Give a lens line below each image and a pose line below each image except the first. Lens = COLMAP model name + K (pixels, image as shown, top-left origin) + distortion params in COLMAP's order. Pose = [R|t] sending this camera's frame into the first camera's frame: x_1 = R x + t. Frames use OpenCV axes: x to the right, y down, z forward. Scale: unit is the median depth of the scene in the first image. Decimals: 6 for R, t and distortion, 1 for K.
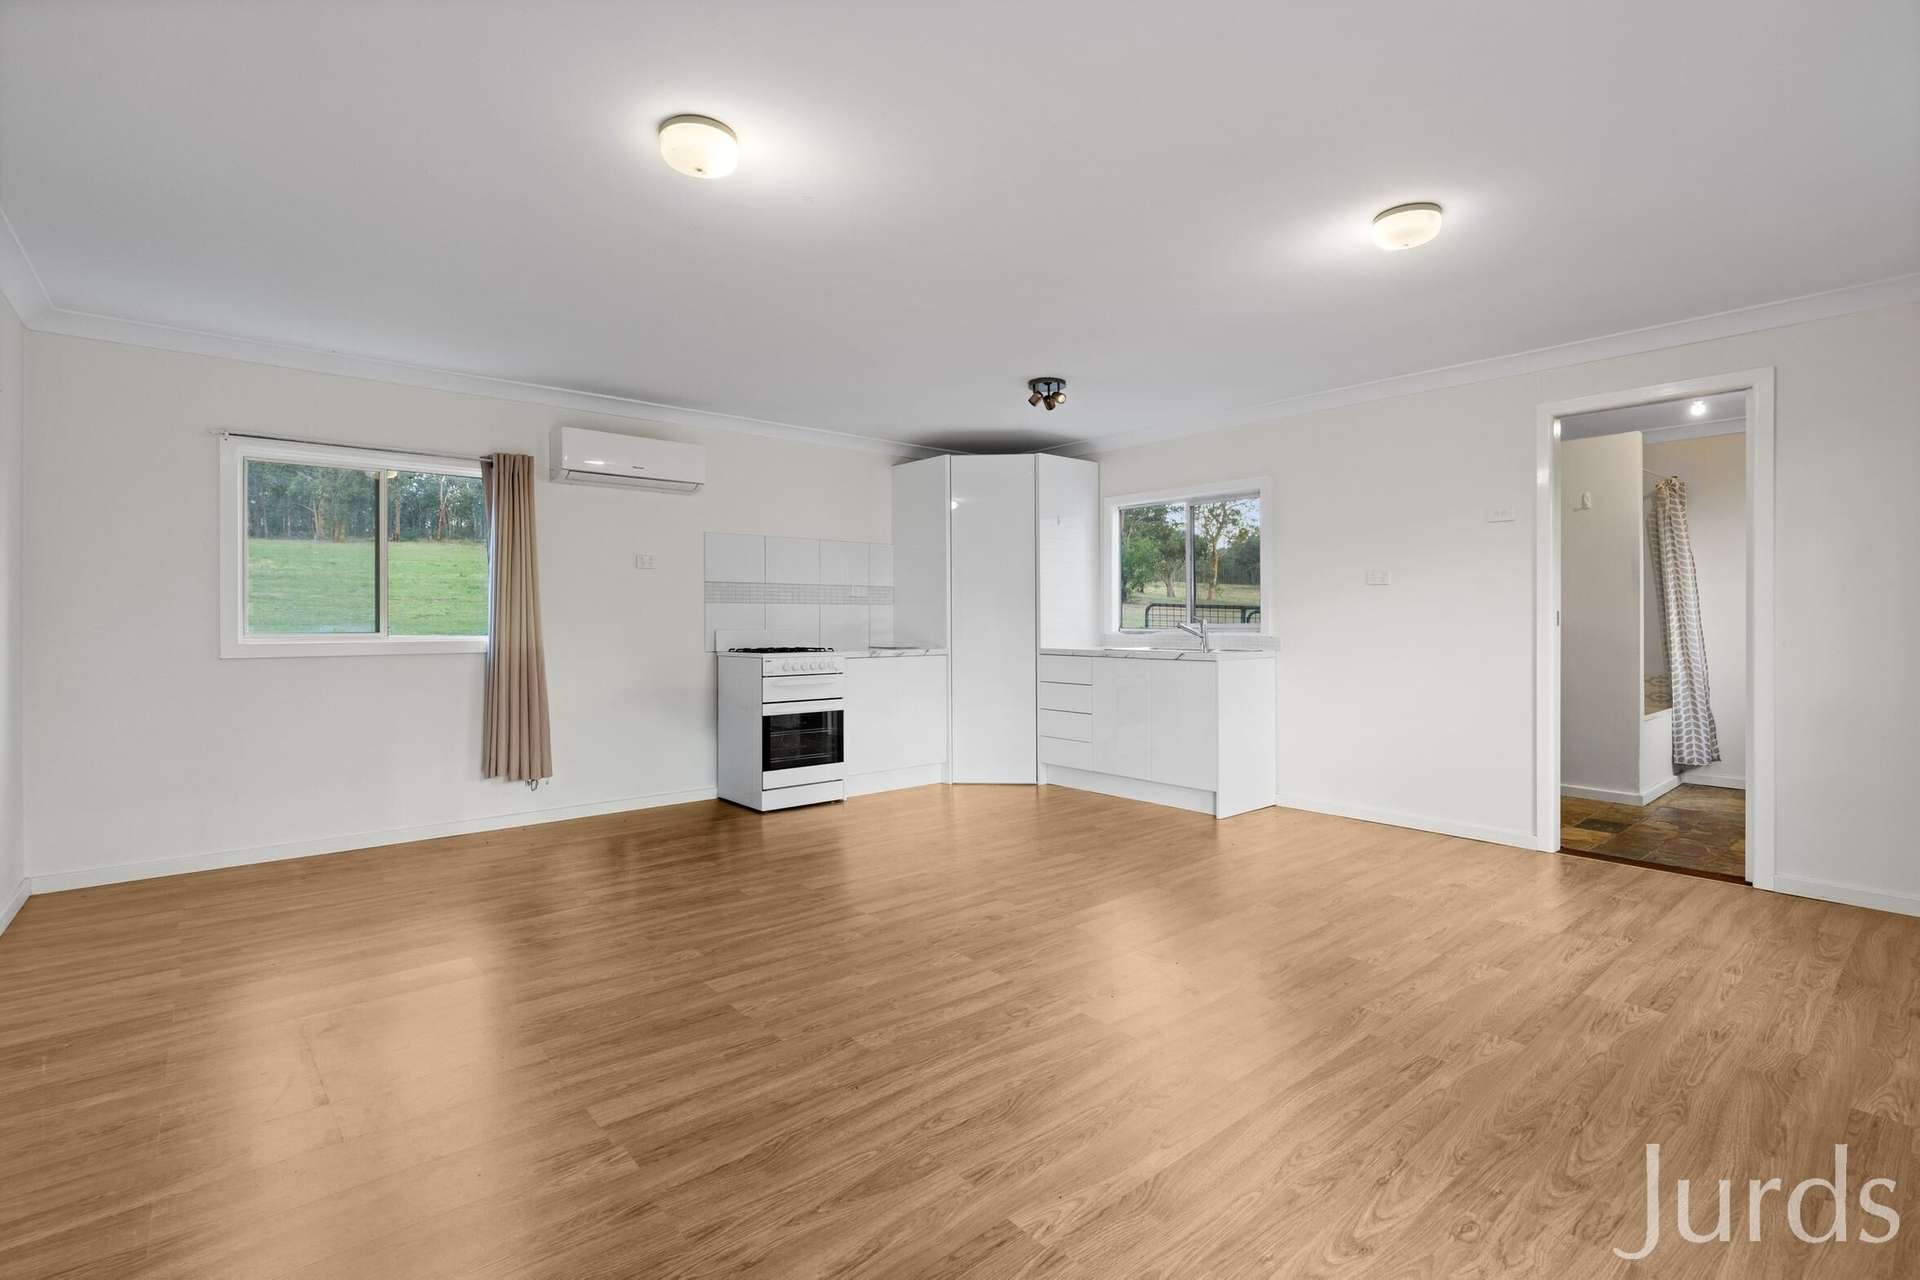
lens RADIAL K [[870.0, 0, 965.5], [0, 870.0, 626.1], [0, 0, 1]] dist [-0.000399, -0.000402]
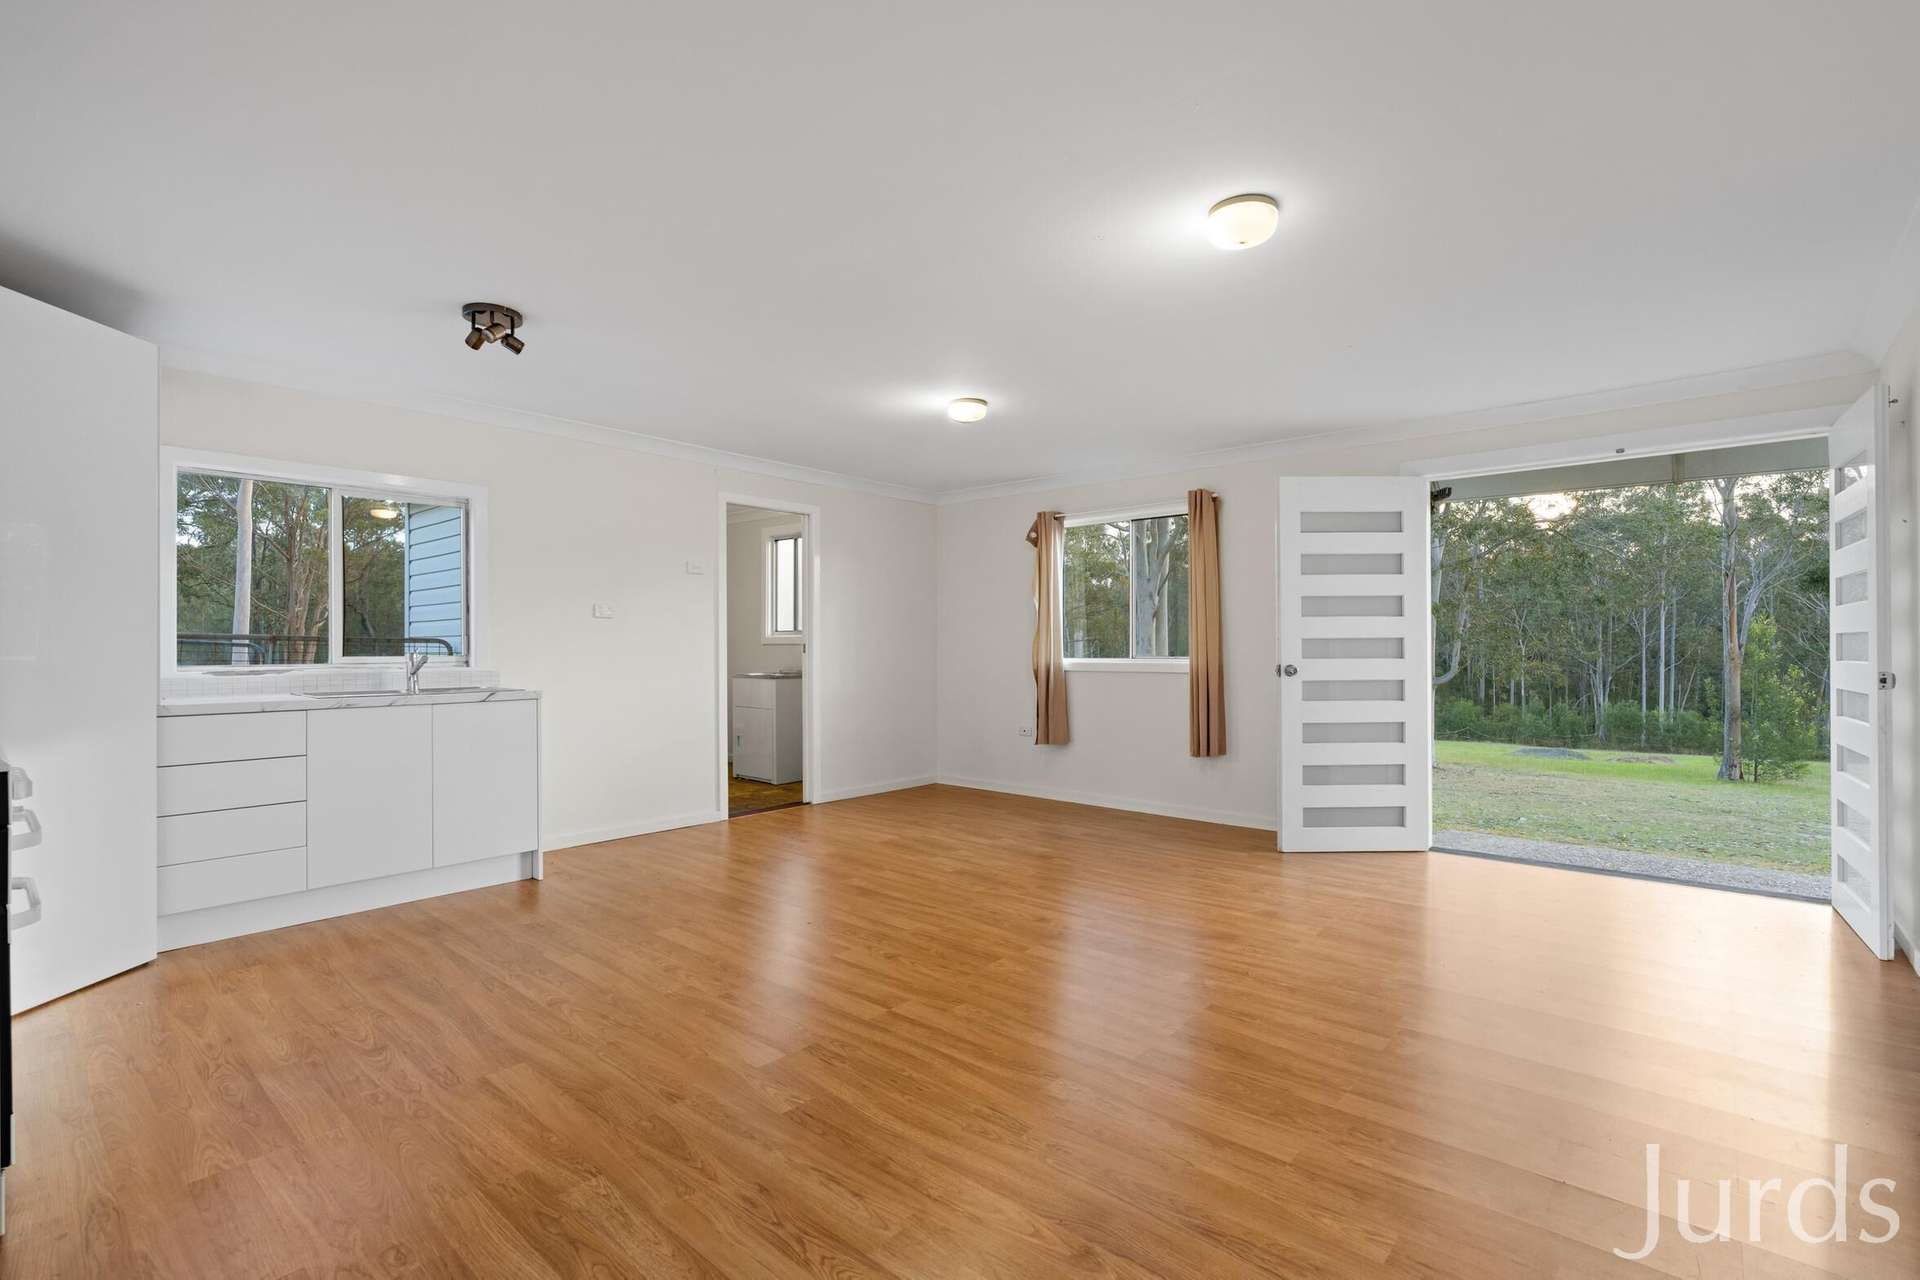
lens RADIAL K [[888.6, 0, 960.0], [0, 888.6, 640.0], [0, 0, 1]] dist [-0.046740, 0.053577]
pose [[-0.141690, 0.004755, 0.989900, -0.798290], [0.015428, 0.999878, -0.002595, -0.010213], [-0.989791, 0.014904, -0.141746, 0.889021]]
